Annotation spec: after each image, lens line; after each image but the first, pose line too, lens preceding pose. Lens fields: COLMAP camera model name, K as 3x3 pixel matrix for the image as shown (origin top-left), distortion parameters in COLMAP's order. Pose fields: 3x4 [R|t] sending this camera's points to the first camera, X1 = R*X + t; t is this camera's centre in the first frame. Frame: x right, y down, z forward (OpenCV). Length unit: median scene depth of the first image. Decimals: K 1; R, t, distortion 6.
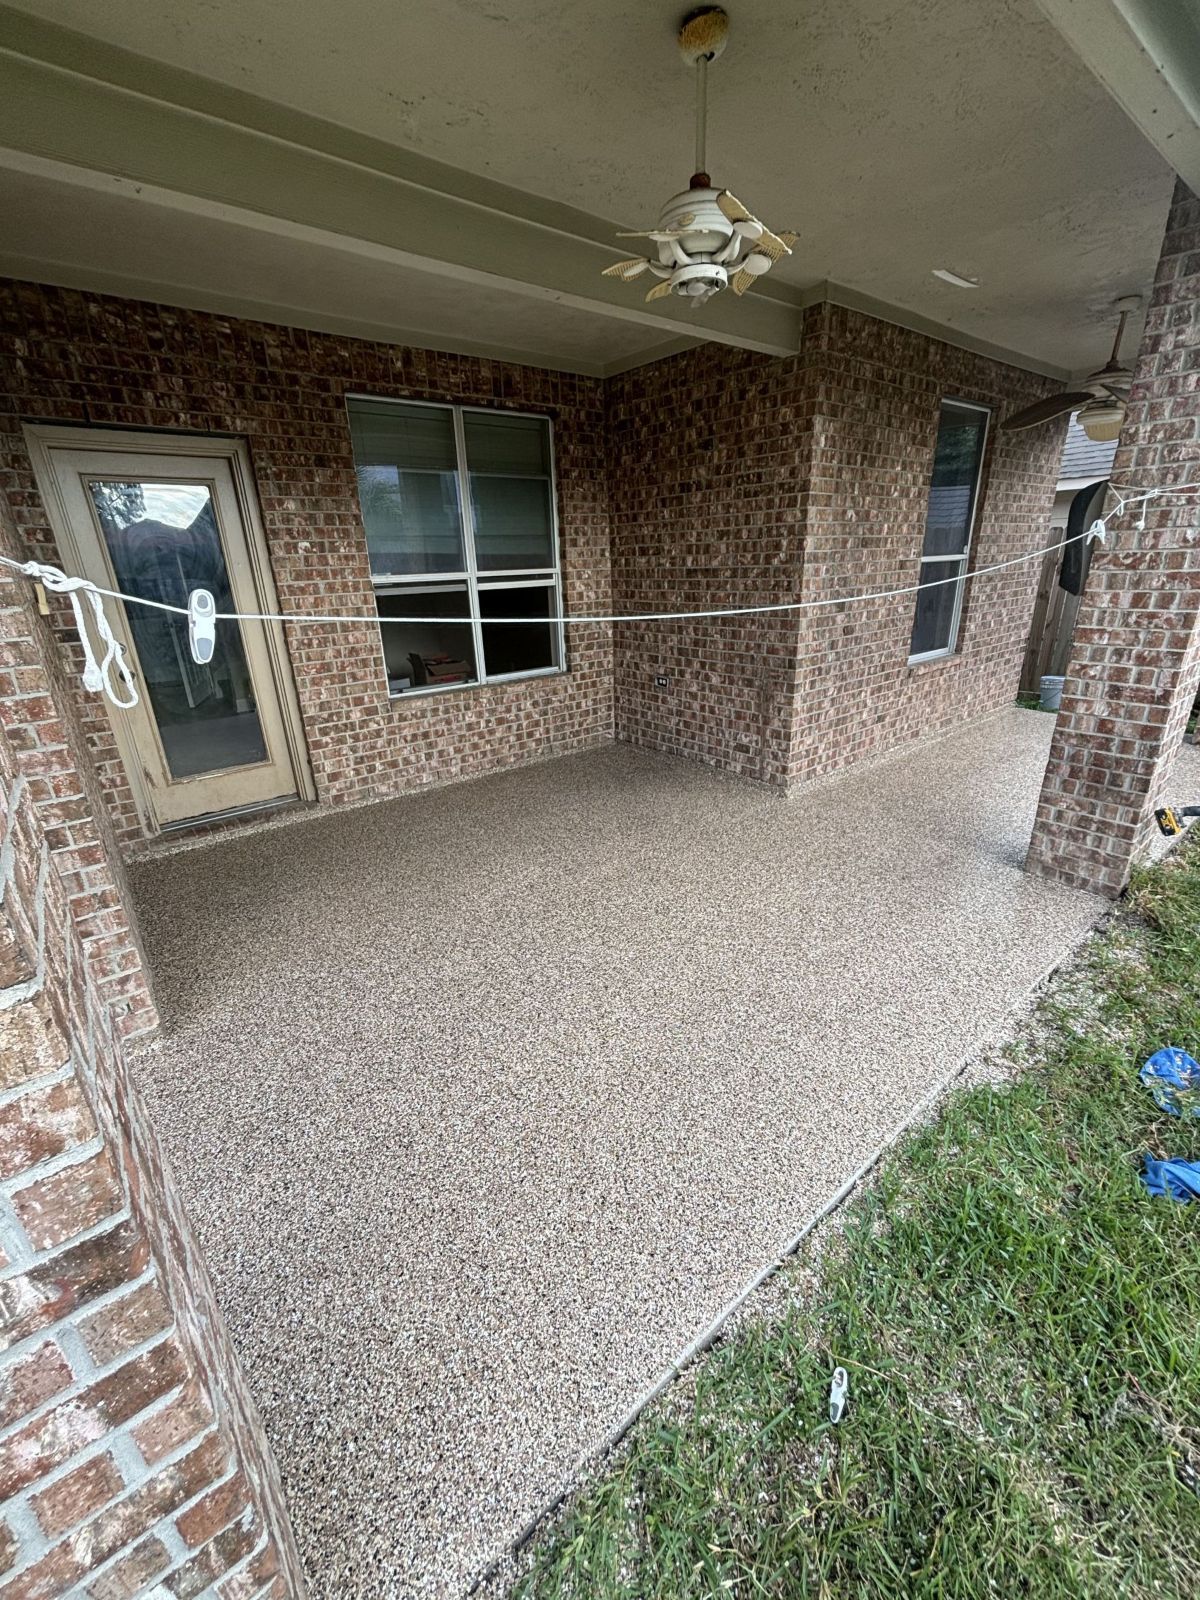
lens RADIAL K [[649.2, 0, 603.7], [0, 649.2, 799.9], [0, 0, 1]] dist [-0.009074, 0.003720]
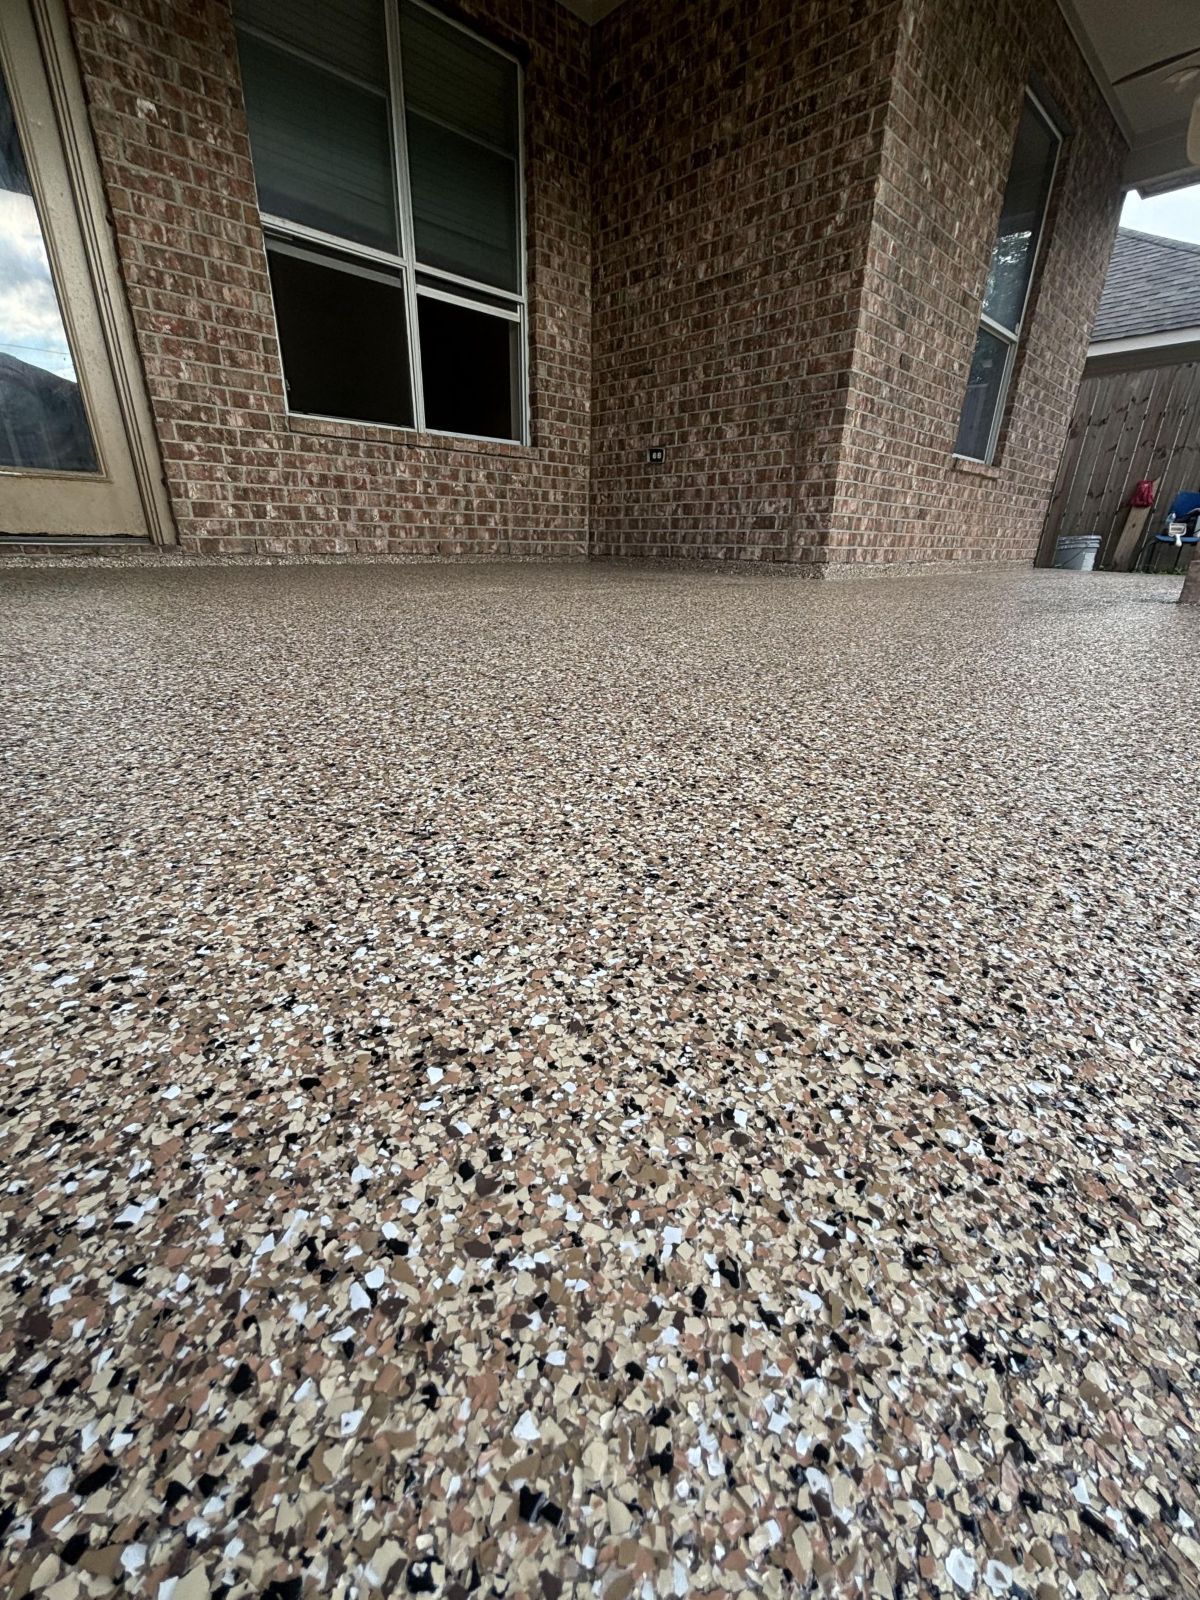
lens RADIAL K [[649.2, 0, 600.2], [0, 649.2, 802.1], [0, 0, 1]] dist [-0.009074, 0.003720]
pose [[0.995546, 0.015454, 0.093000, -0.047390], [-0.016797, 0.999765, 0.013674, 0.248769], [-0.092767, -0.015175, 0.995572, 0.250727]]
